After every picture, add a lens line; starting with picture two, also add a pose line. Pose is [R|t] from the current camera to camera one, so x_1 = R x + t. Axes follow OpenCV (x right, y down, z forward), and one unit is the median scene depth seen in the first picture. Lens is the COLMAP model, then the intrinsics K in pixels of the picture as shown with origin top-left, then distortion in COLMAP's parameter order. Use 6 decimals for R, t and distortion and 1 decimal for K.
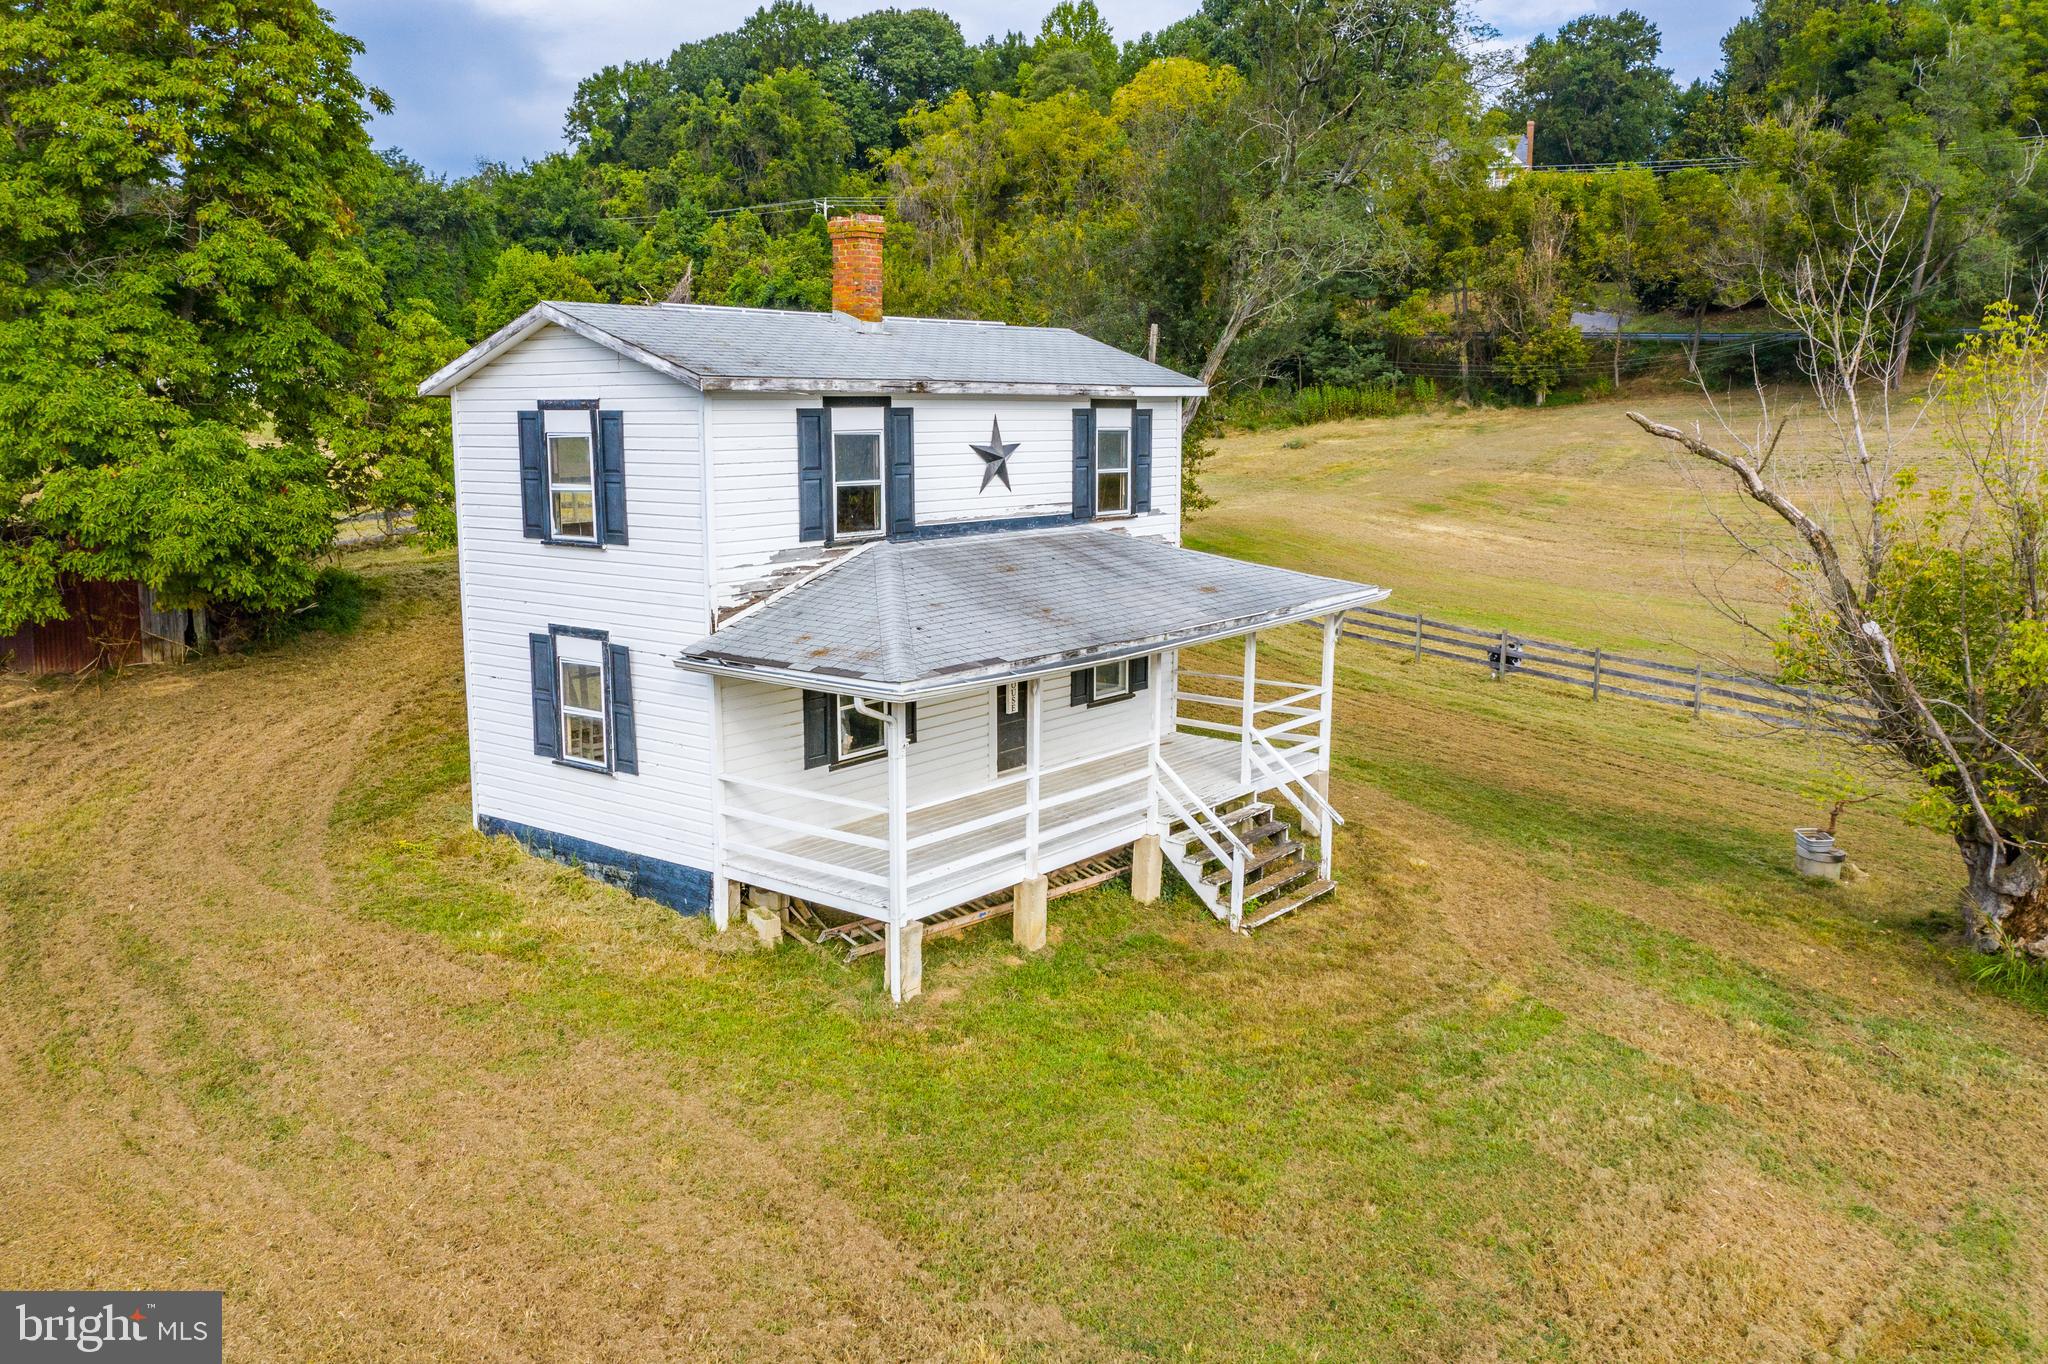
lens RADIAL K [[1595.0, 0, 997.6], [0, 1595.0, 672.3], [0, 0, 1]] dist [-0.013530, 0.000859]
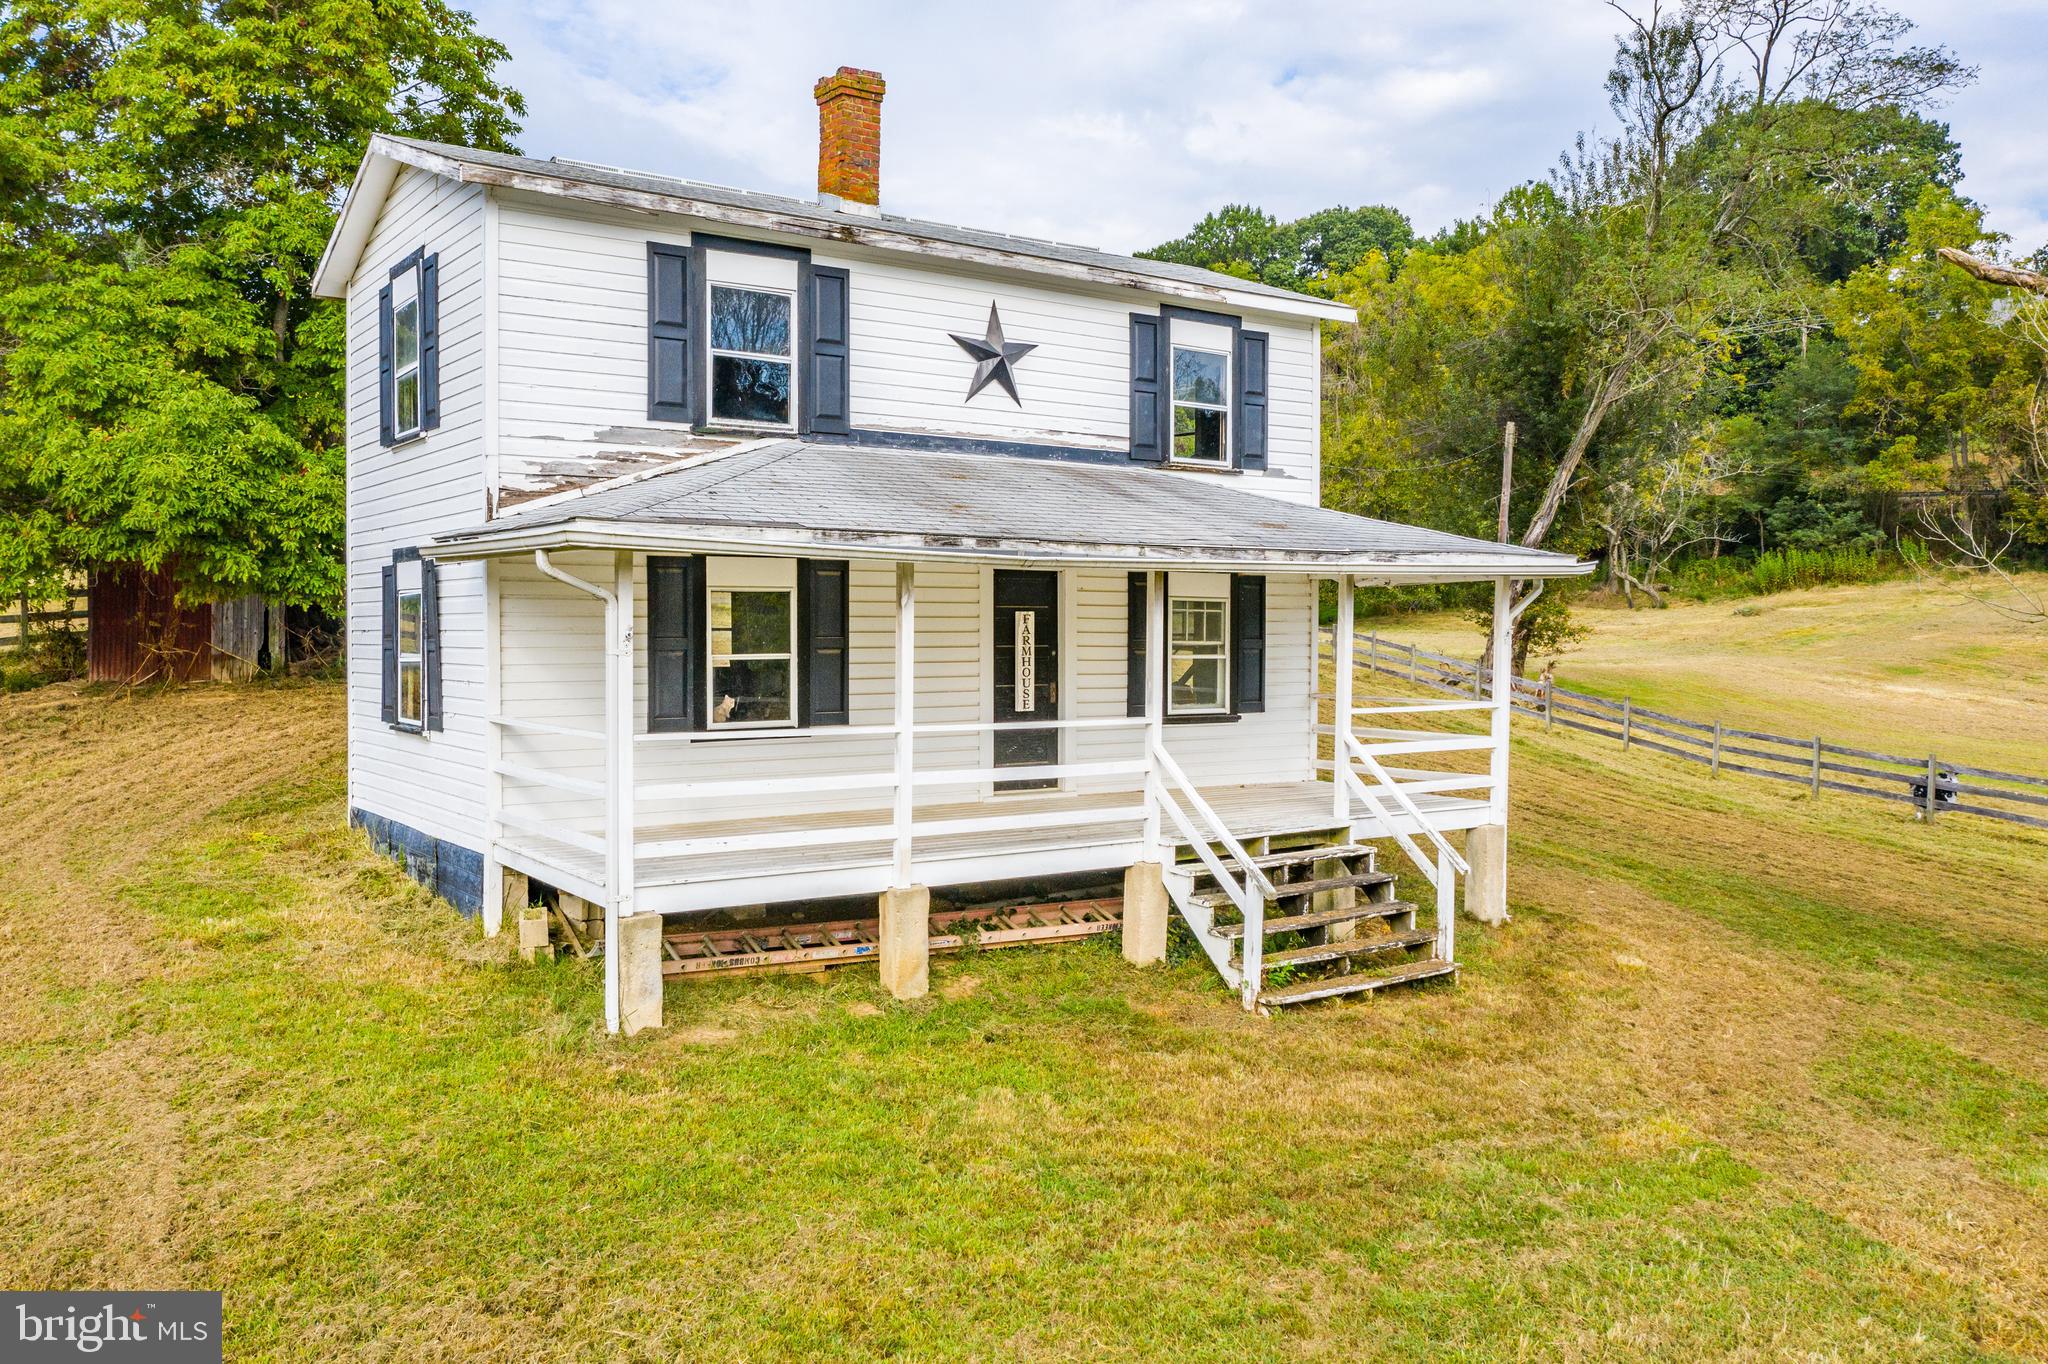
lens RADIAL K [[1589.7, 0, 1024.0], [0, 1589.7, 682.0], [0, 0, 1]] dist [-0.015482, 0.005171]
pose [[0.960800, 0.015215, -0.276826, 0.224391], [-0.050895, 0.991204, -0.122166, 0.107814], [0.272532, 0.131466, 0.953123, 0.322391]]
